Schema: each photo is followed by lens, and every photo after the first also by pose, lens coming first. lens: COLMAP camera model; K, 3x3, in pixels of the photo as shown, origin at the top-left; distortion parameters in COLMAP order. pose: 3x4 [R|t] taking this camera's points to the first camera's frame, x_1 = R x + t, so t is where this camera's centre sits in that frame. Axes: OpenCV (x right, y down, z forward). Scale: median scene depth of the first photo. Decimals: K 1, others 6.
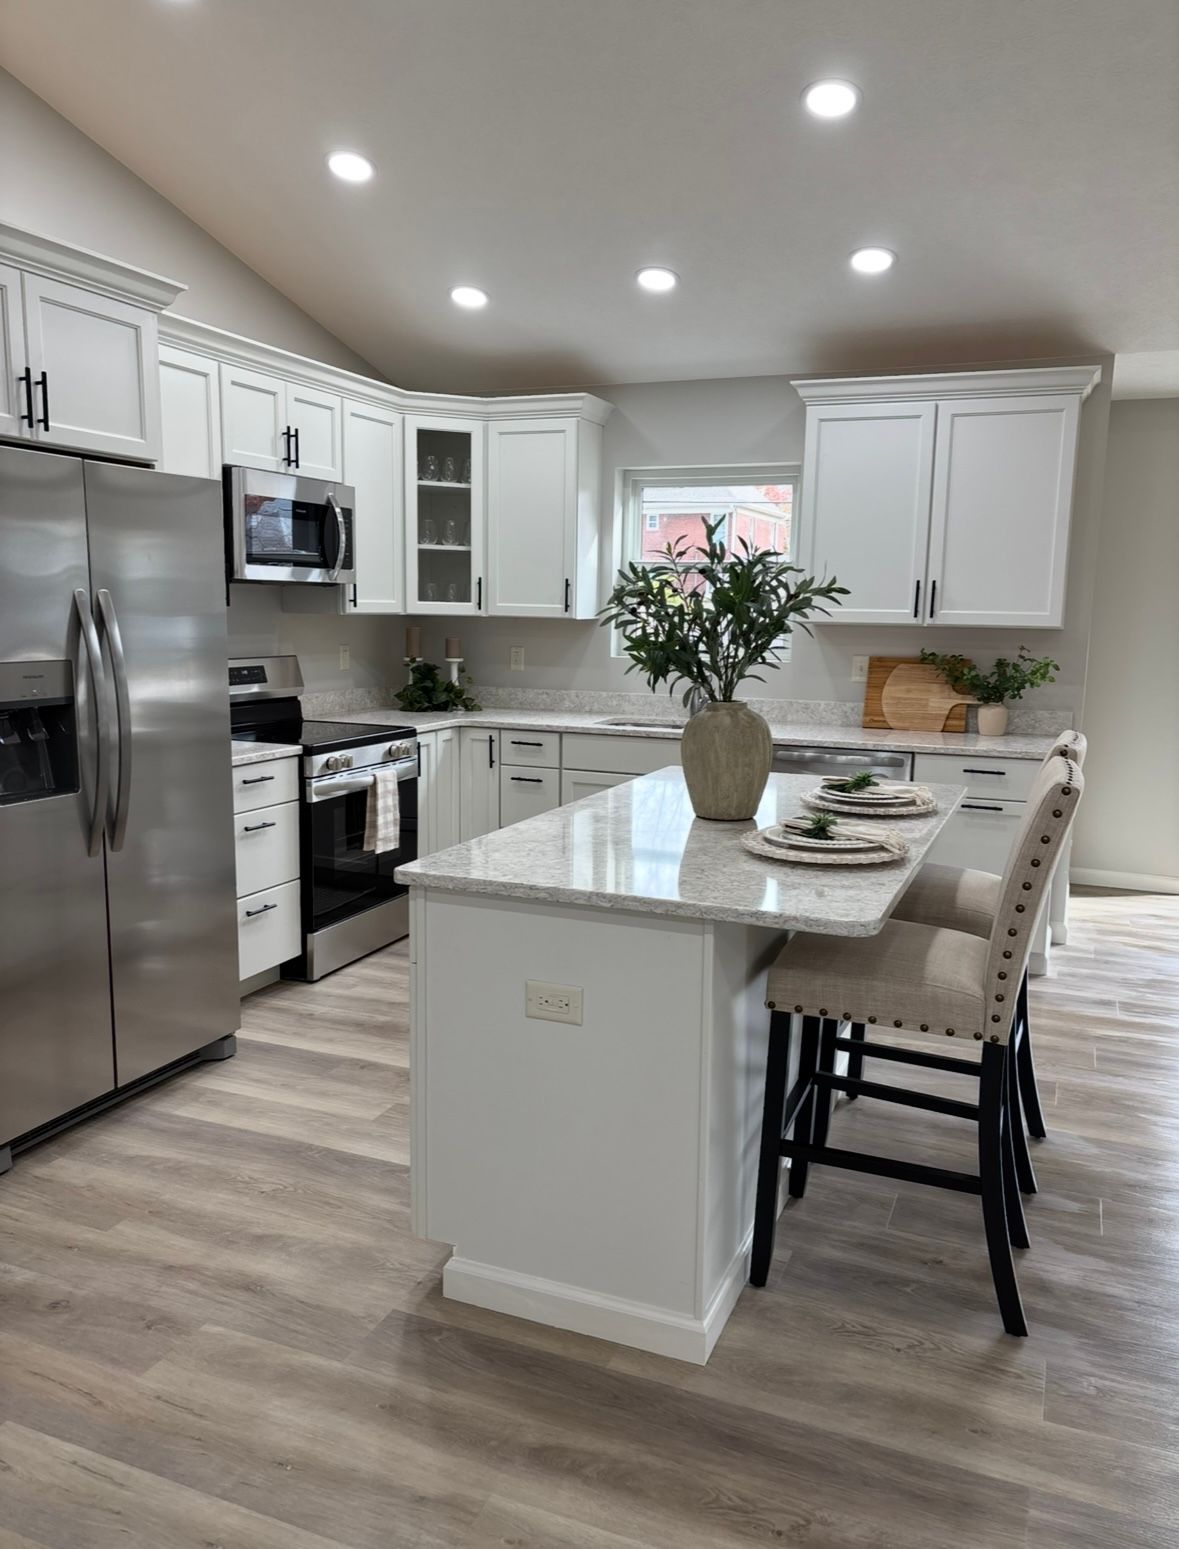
lens RADIAL K [[1192.7, 0, 593.9], [0, 1192.7, 774.0], [0, 0, 1]] dist [0.084527, -0.000876]
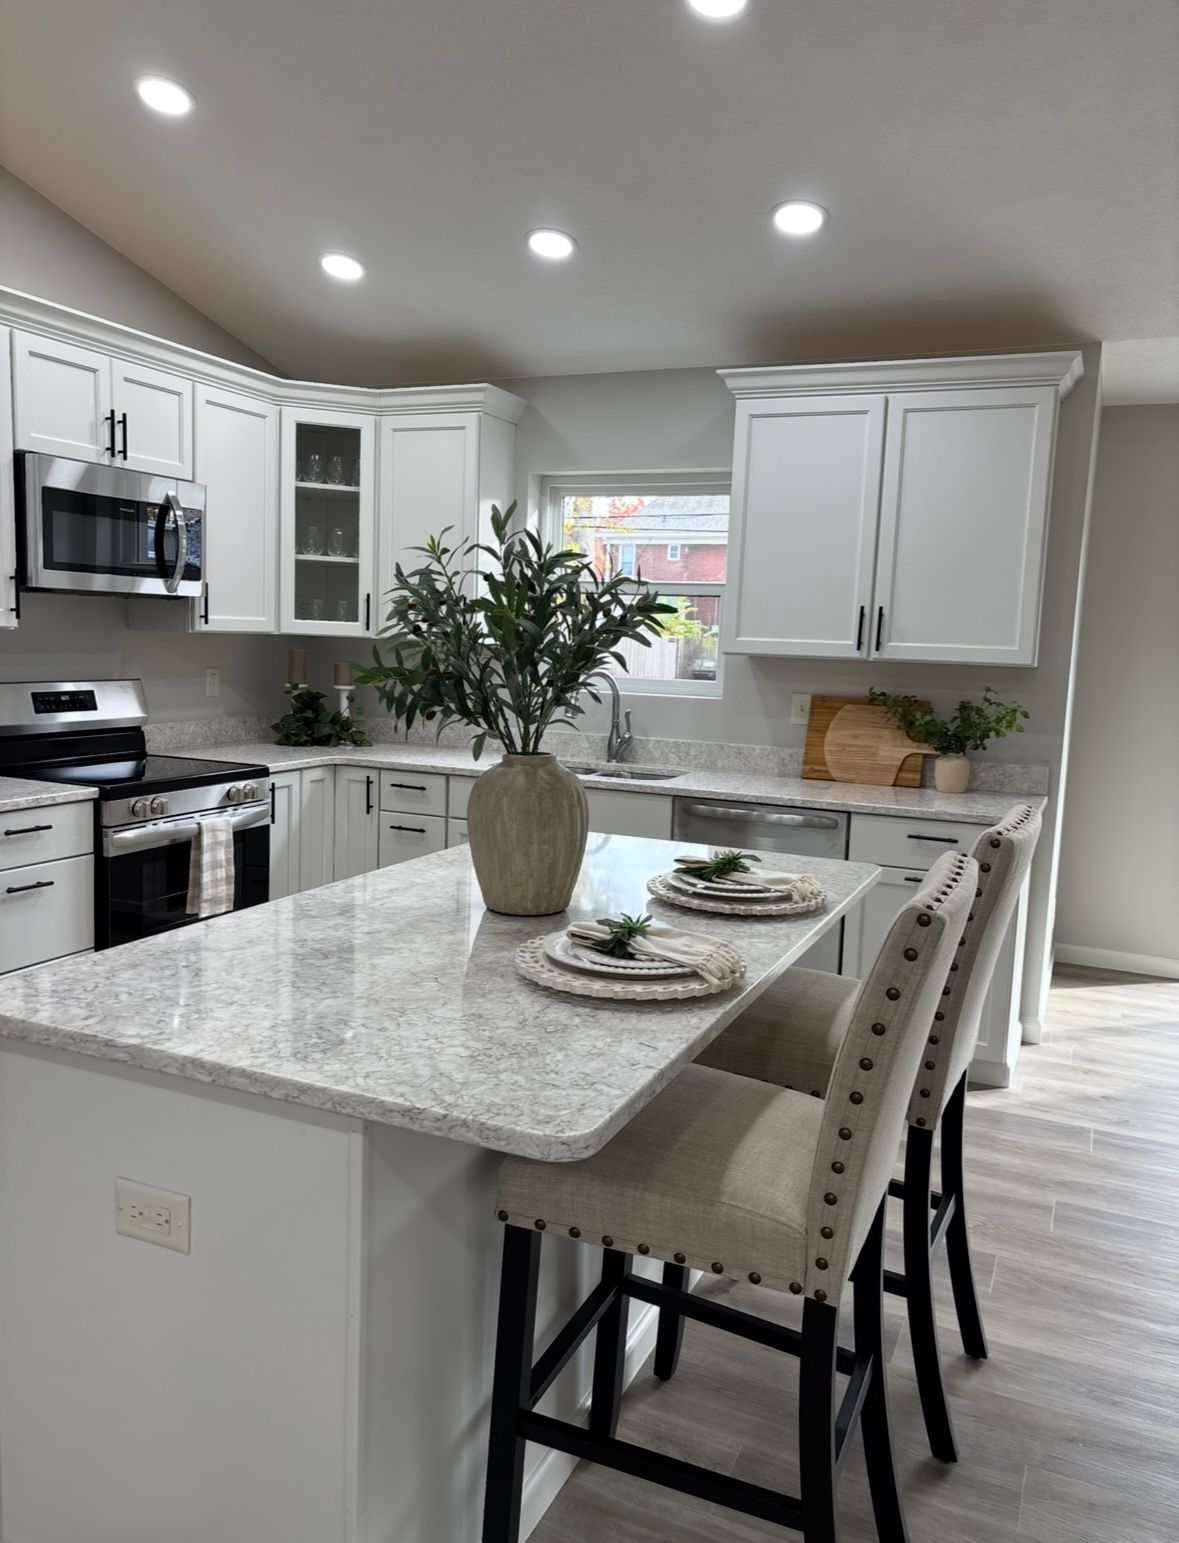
lens RADIAL K [[1169.1, 0, 584.7], [0, 1169.1, 768.9], [0, 0, 1]] dist [0.064638, 0.006646]
pose [[0.998816, 0.024213, -0.042195, 0.114889], [-0.025296, 0.999359, -0.025320, -0.022210], [0.041555, 0.026357, 0.998789, 0.178895]]
